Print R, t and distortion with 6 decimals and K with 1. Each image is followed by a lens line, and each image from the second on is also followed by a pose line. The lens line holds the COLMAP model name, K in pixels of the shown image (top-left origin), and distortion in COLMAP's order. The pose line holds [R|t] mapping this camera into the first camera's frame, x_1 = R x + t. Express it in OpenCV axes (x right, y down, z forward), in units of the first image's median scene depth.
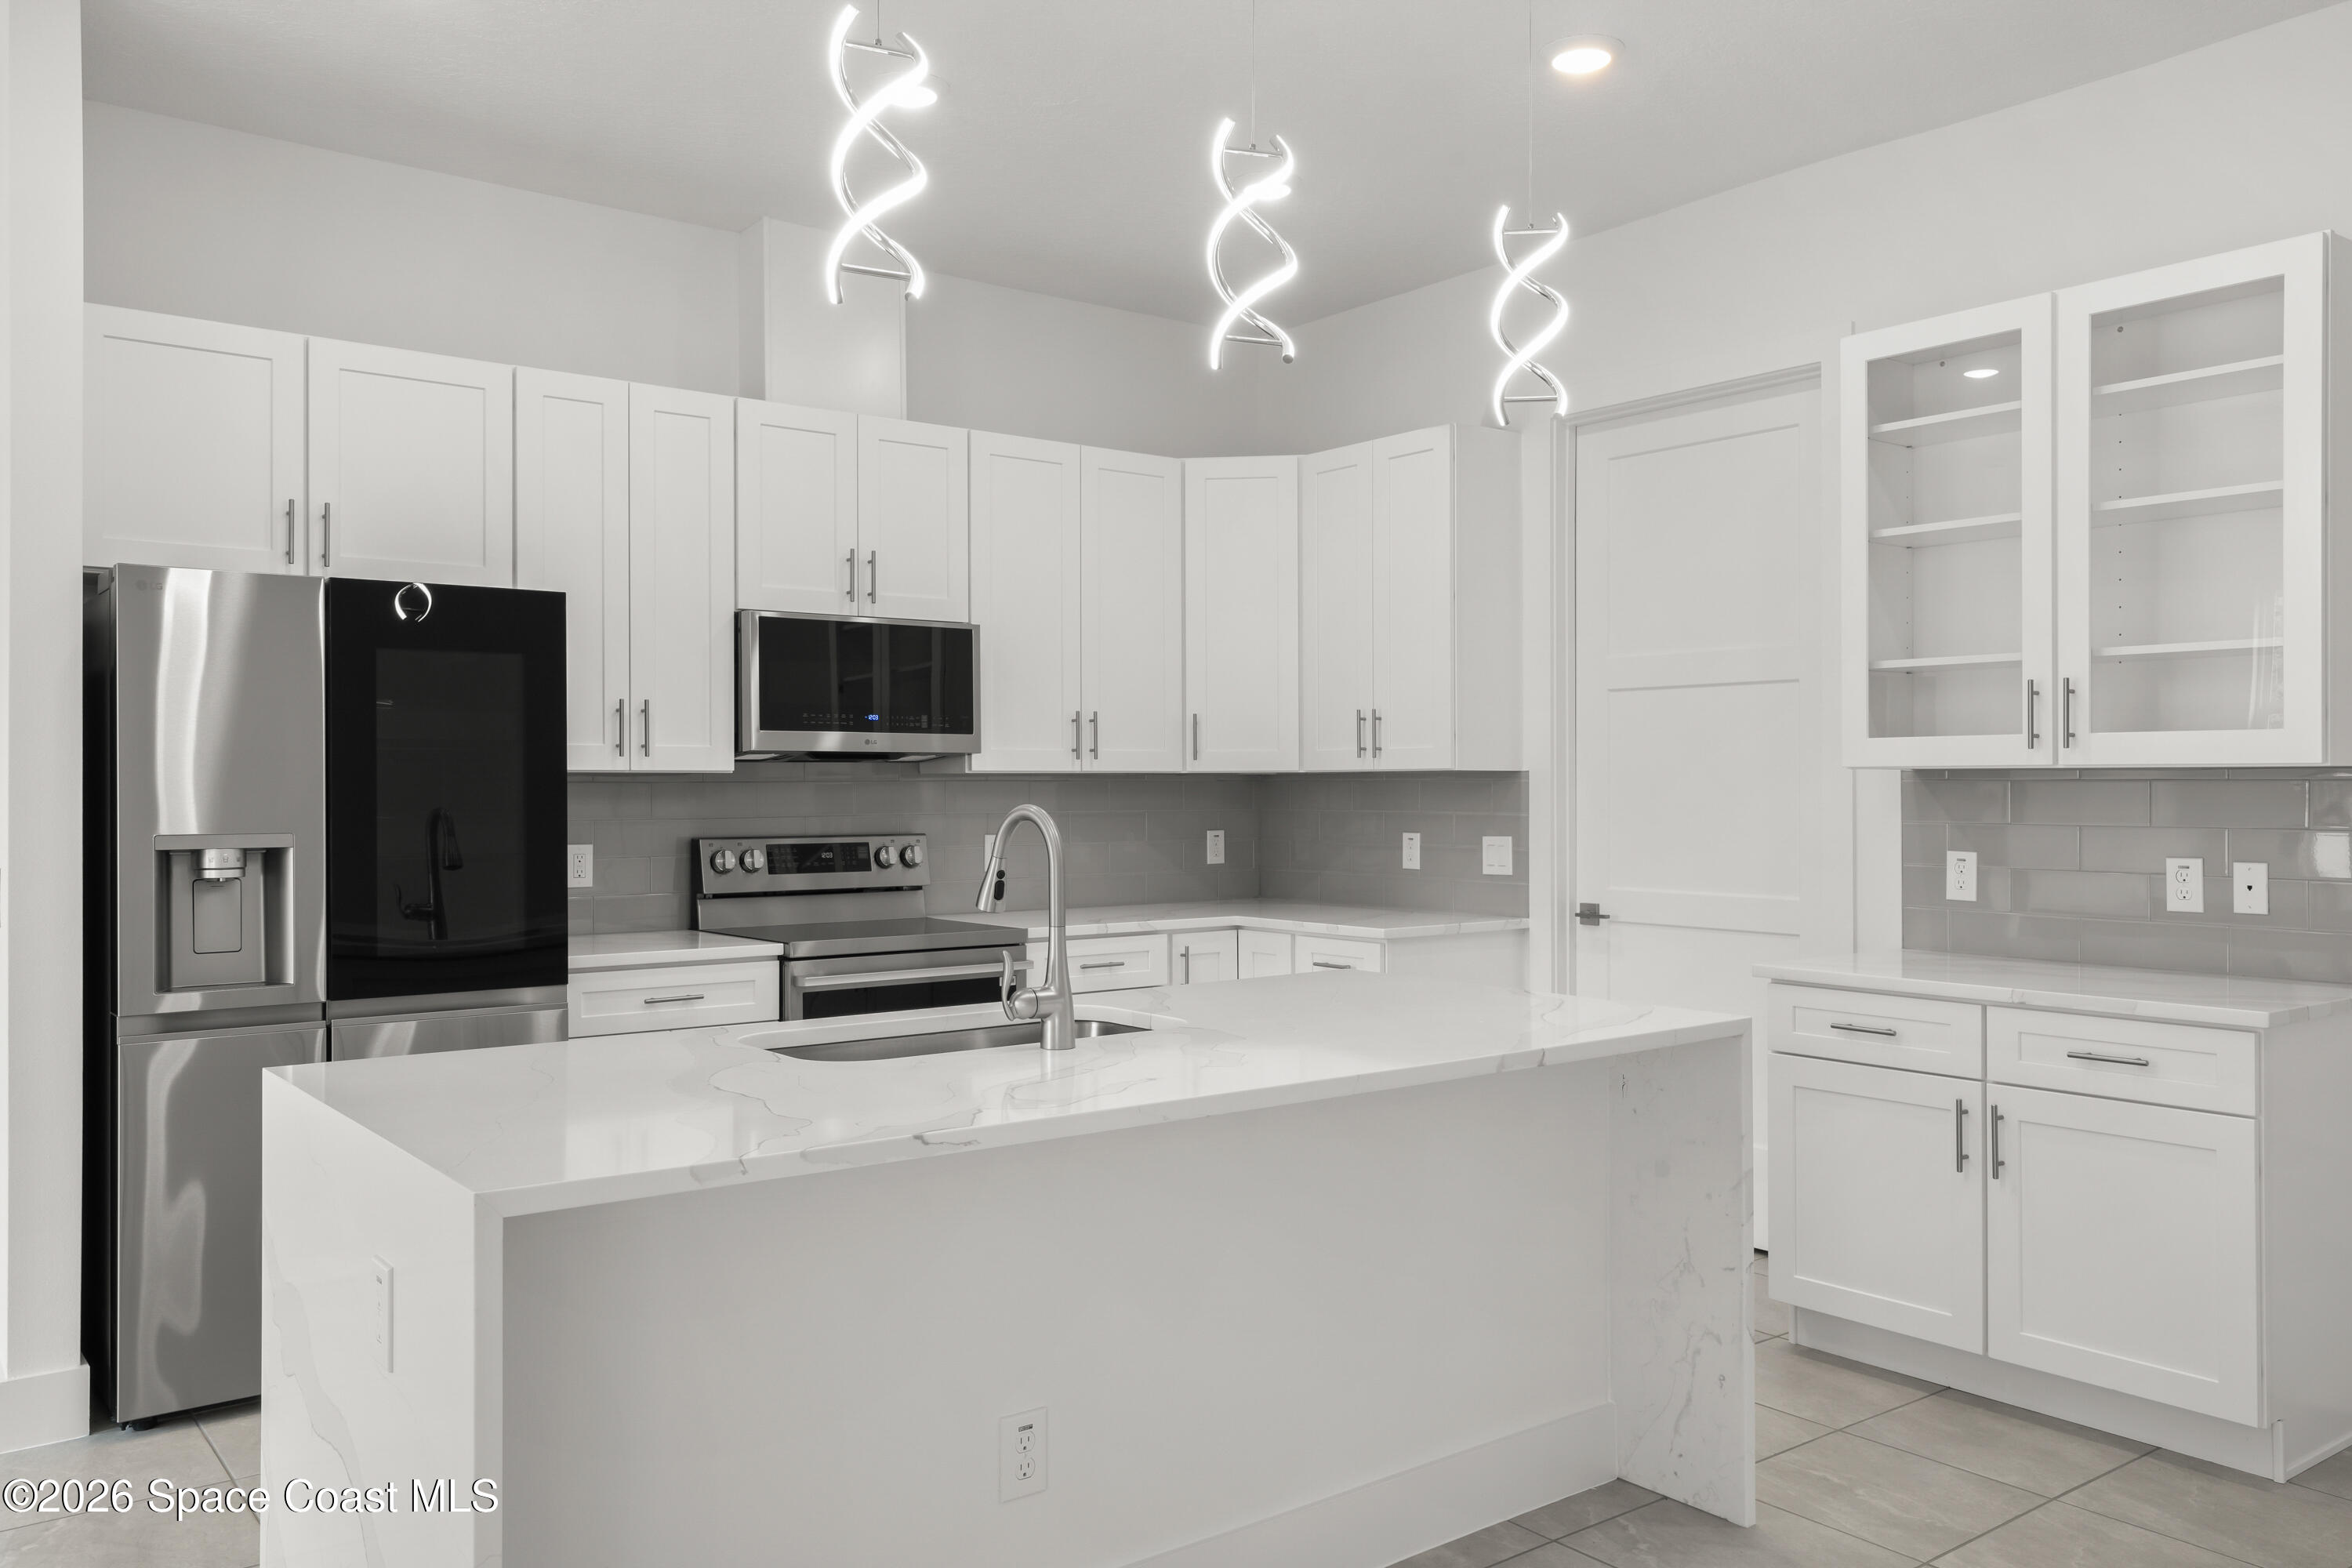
lens RADIAL K [[1788.6, 0, 1189.5], [0, 1788.6, 786.5], [0, 0, 1]] dist [0.016544, 0.004329]
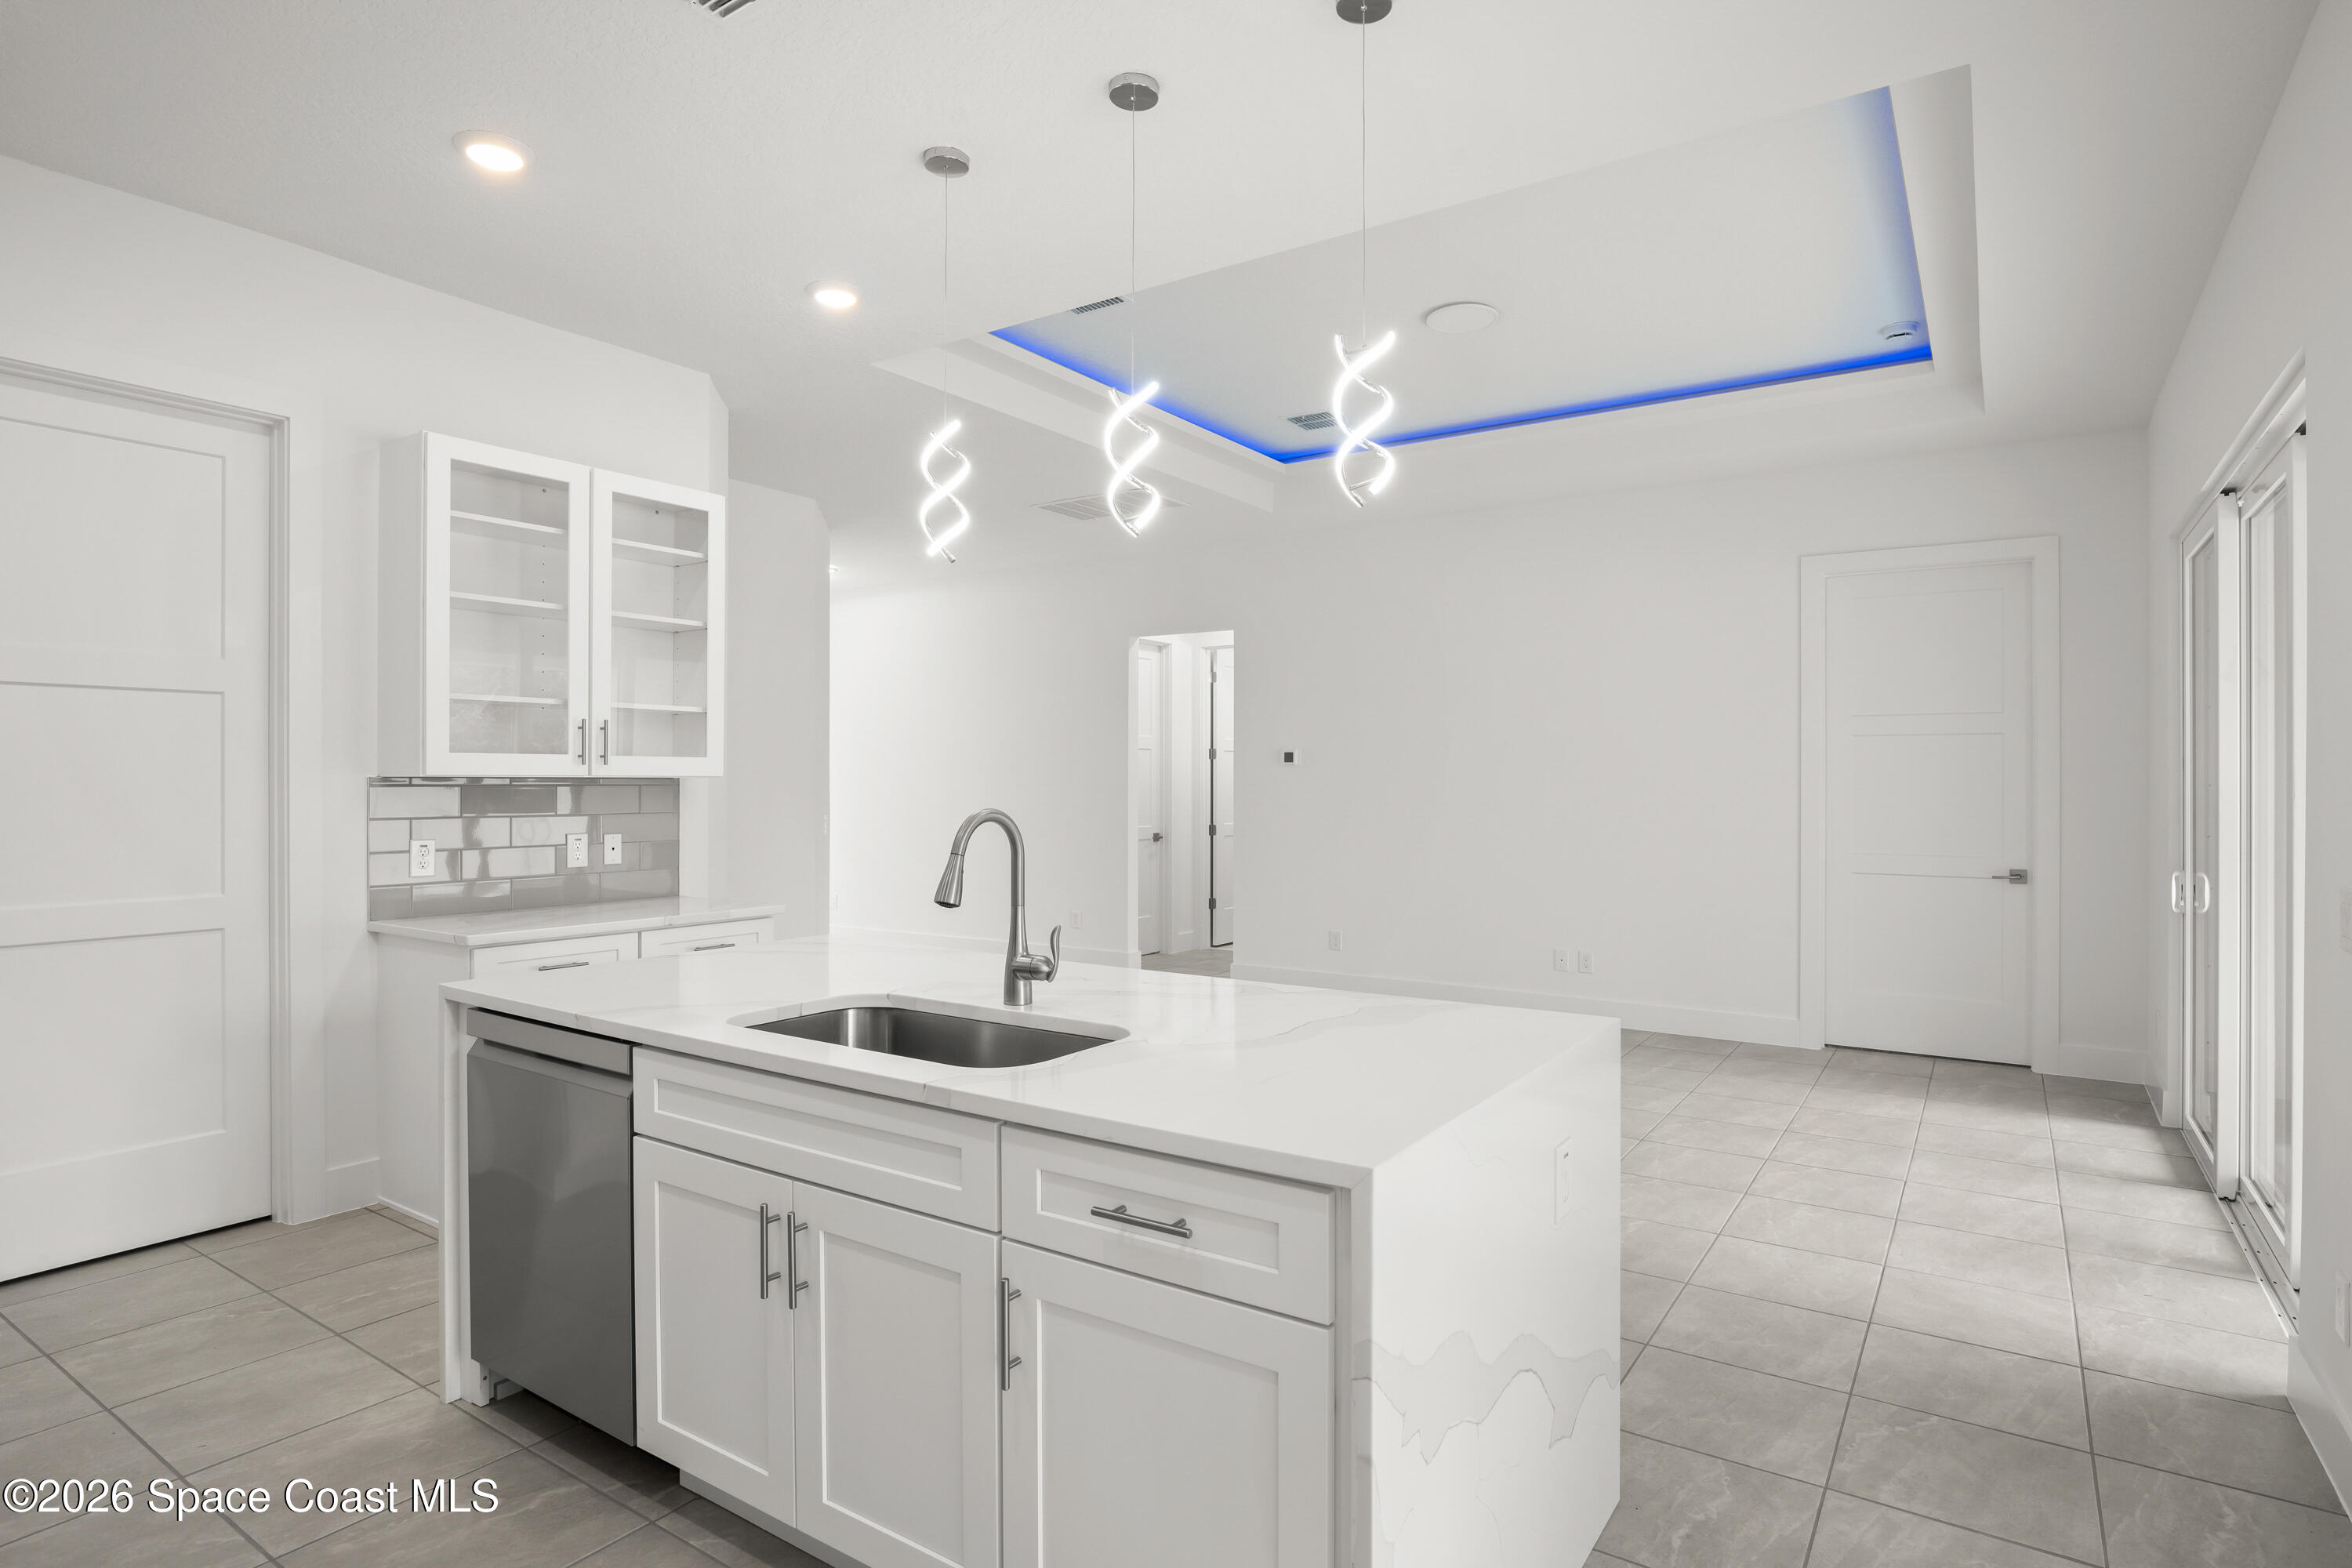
lens RADIAL K [[1230.3, 0, 1189.6], [0, 1230.3, 784.0], [0, 0, 1]] dist [-0.023333, -0.000182]
pose [[-0.315620, -0.000310, 0.948886, -0.555089], [0.000360, 1.000000, 0.000447, -0.004341], [-0.948886, 0.000483, -0.315620, 0.698484]]
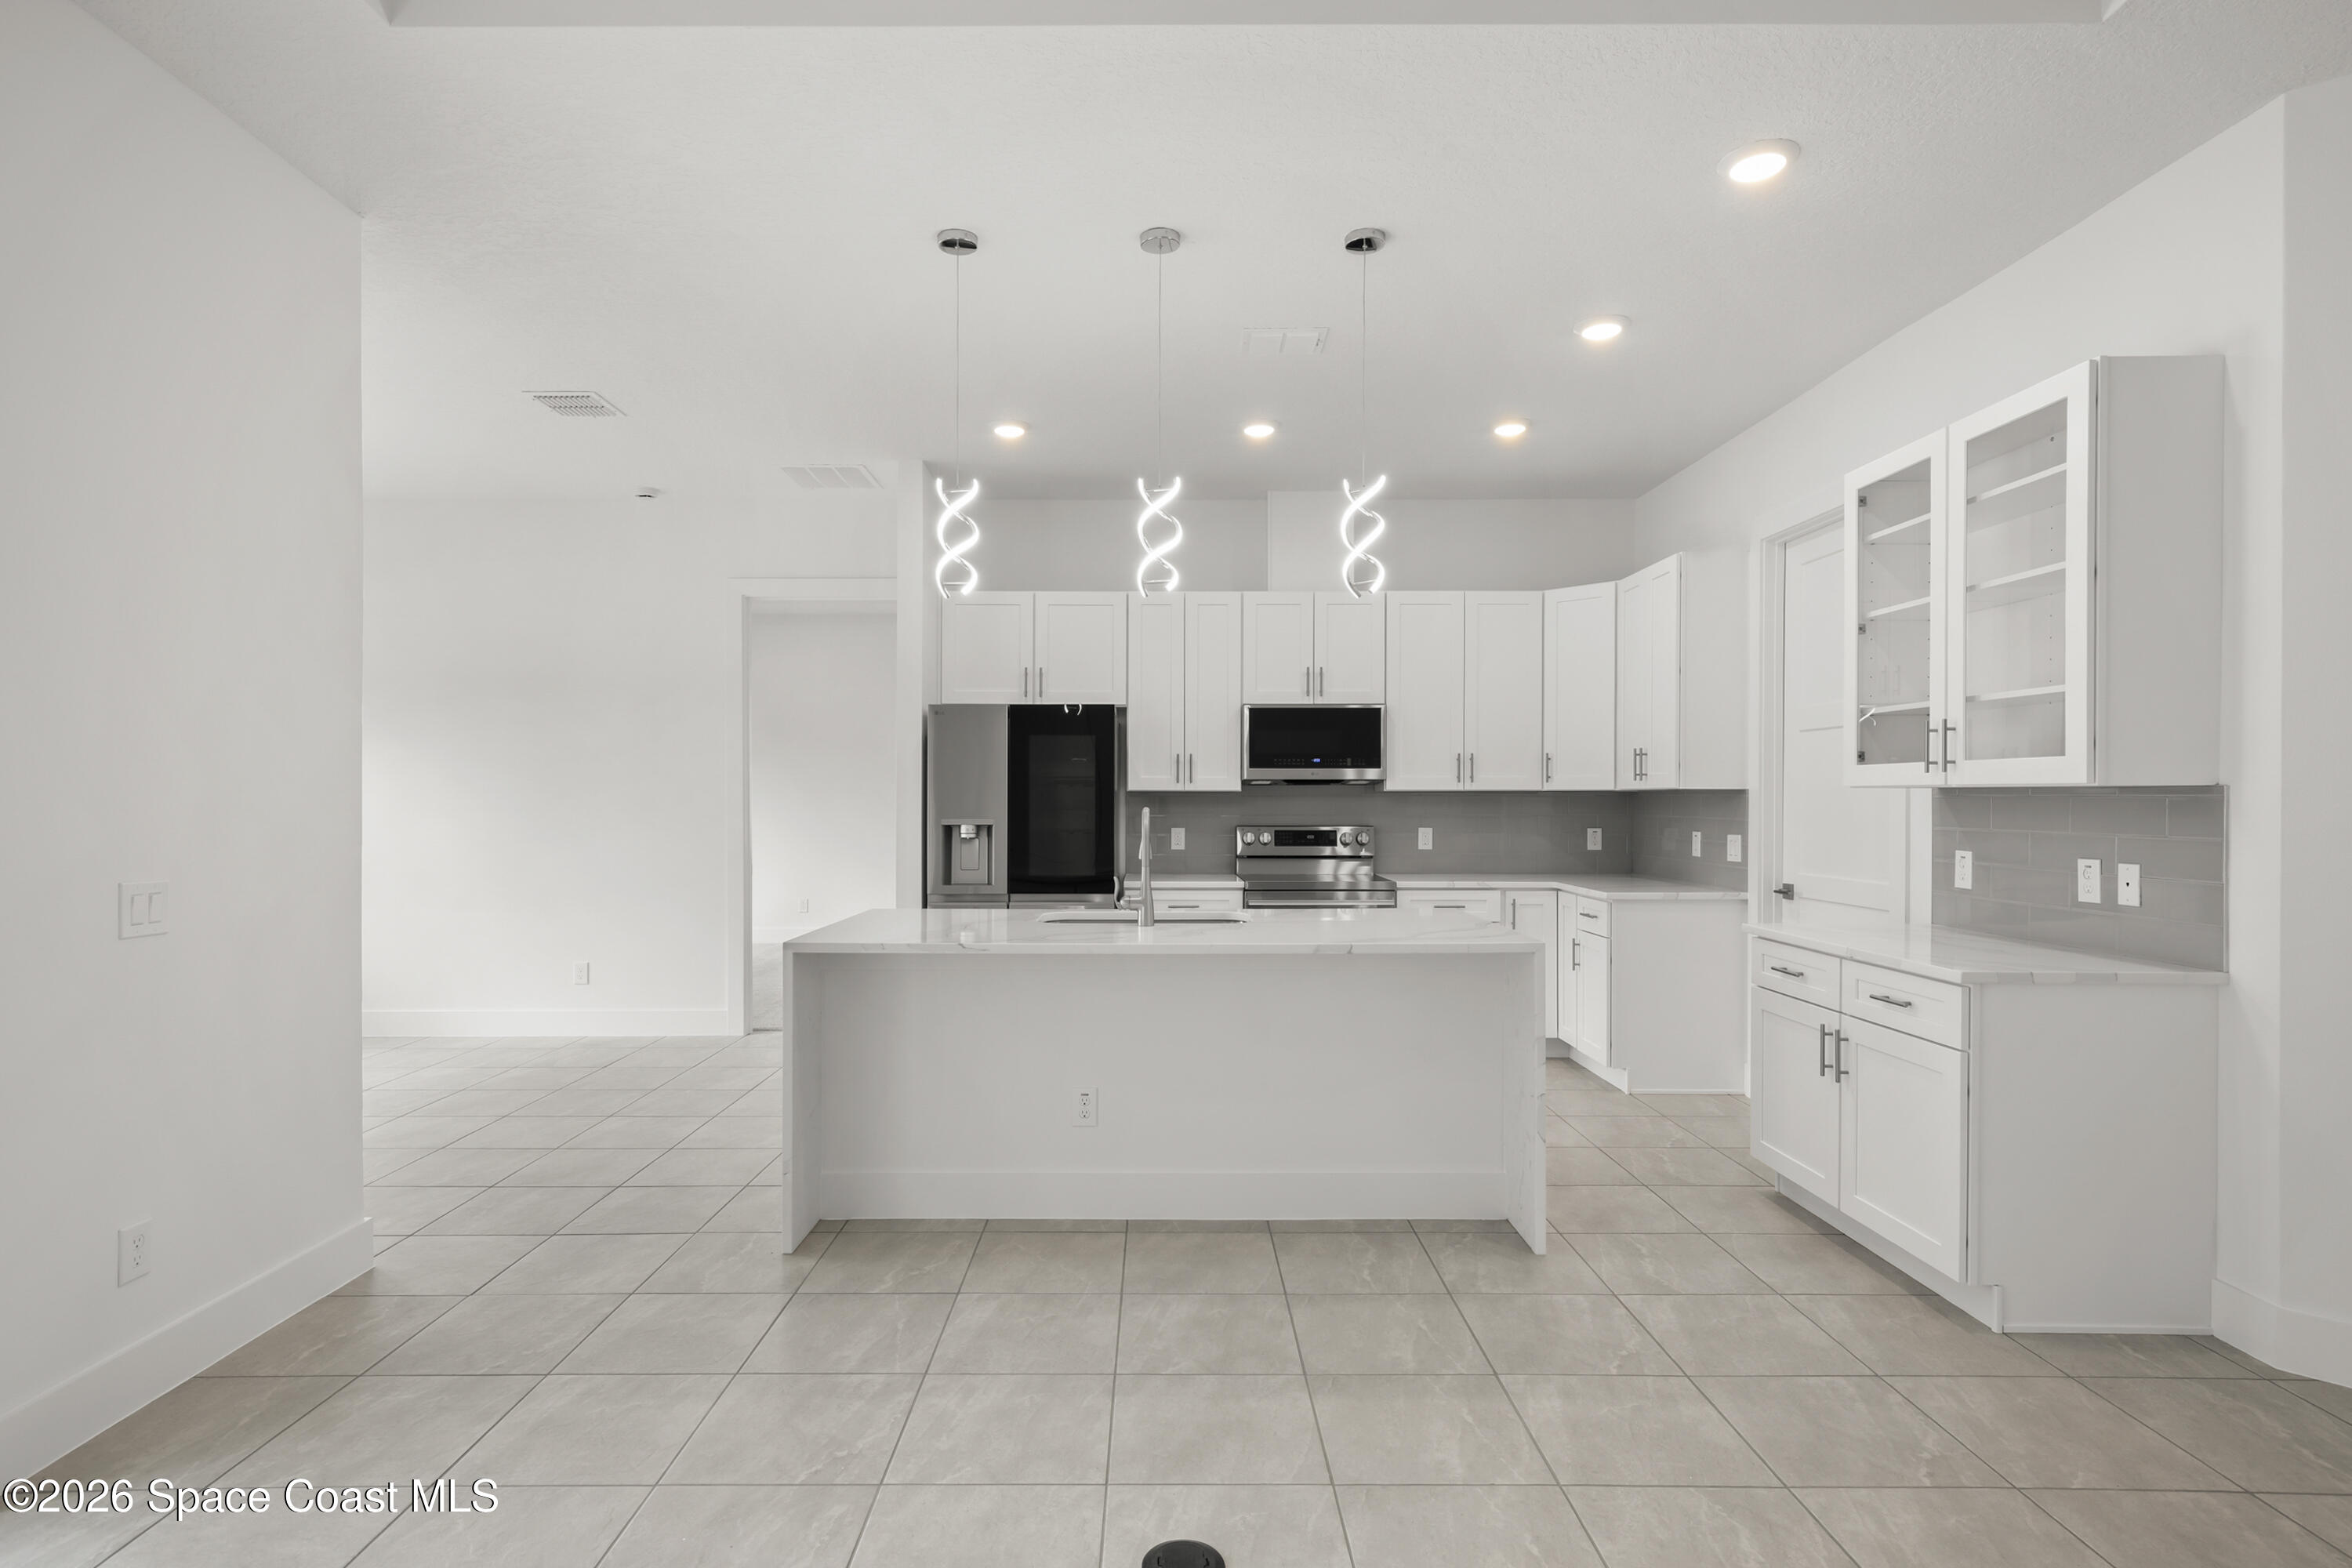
lens RADIAL K [[1186.7, 0, 1155.0], [0, 1186.7, 808.3], [0, 0, 1]] dist [0.003504, 0.000728]
pose [[0.785376, 0.007798, -0.618969, 0.468925], [-0.002499, 0.999952, 0.009427, -0.001289], [0.619013, -0.005857, 0.785359, -0.039600]]
